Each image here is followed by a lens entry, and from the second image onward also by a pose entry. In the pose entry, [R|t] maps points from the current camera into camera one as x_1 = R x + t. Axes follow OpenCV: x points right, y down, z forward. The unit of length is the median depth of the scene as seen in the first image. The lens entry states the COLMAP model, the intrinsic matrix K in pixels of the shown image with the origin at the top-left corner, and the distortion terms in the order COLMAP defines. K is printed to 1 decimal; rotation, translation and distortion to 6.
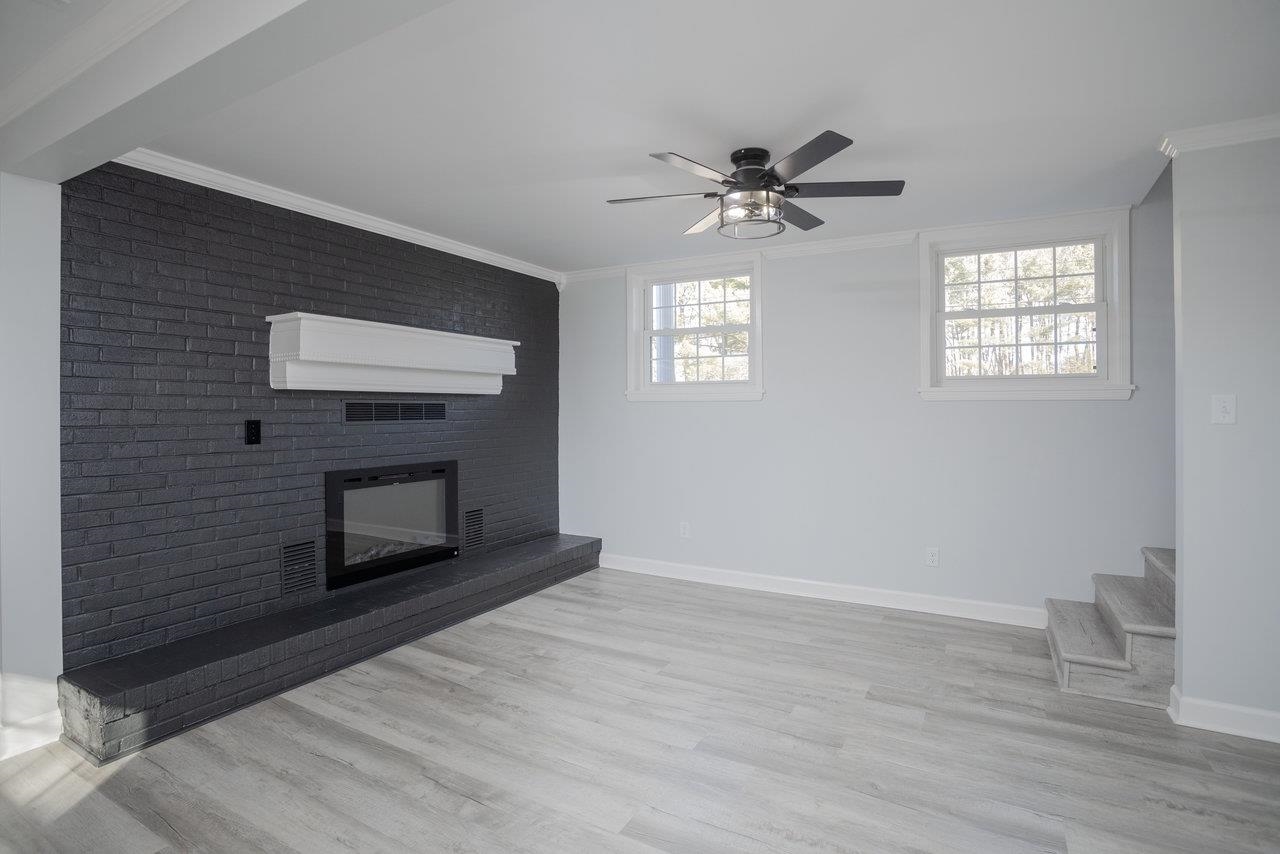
lens RADIAL K [[628.3, 0, 635.3], [0, 628.3, 406.6], [0, 0, 1]] dist [-0.062685, 0.018916]
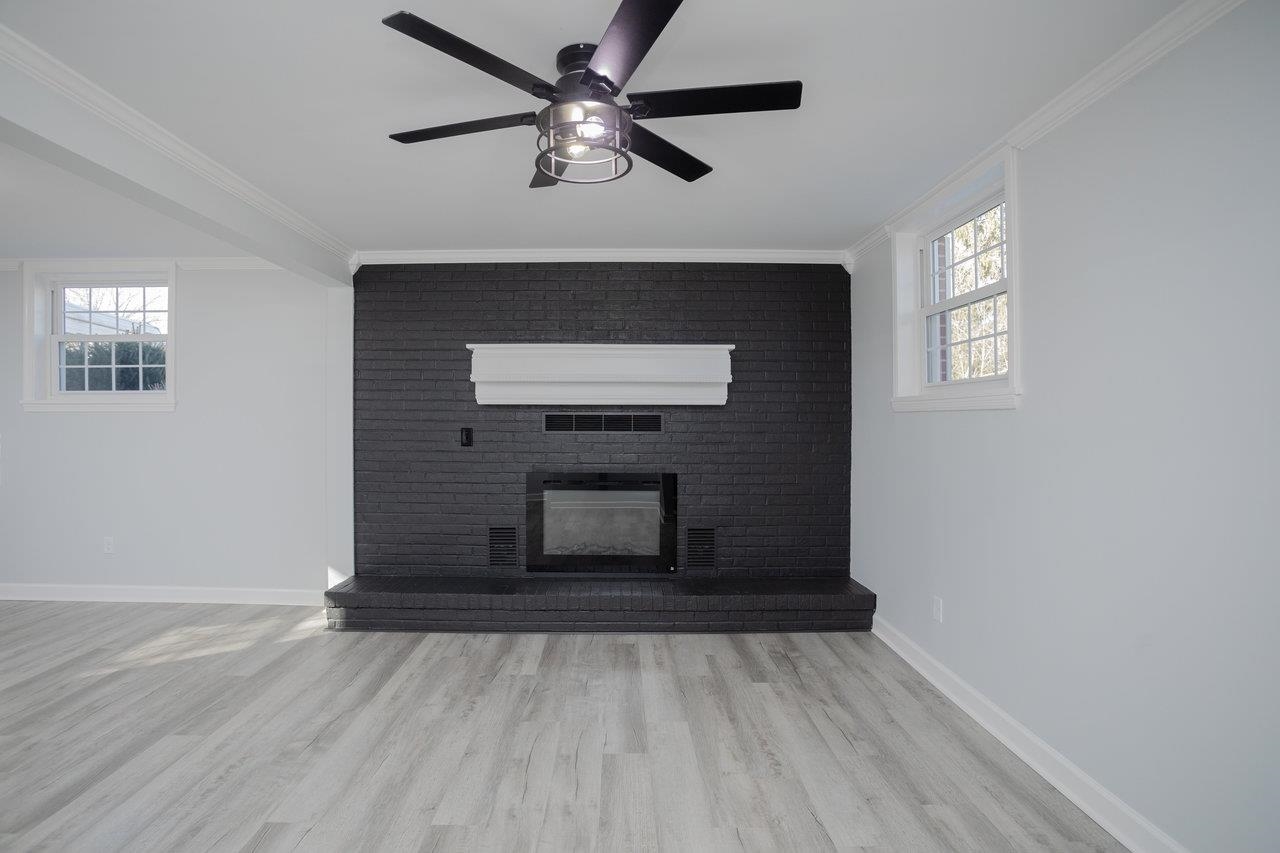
lens RADIAL K [[619.7, 0, 609.3], [0, 619.7, 421.7], [0, 0, 1]] dist [-0.081430, 0.038712]
pose [[0.494388, 0.005649, -0.869223, 0.665475], [-0.001146, 0.999982, 0.005847, -0.000123], [0.869241, -0.001895, 0.494386, 0.582706]]
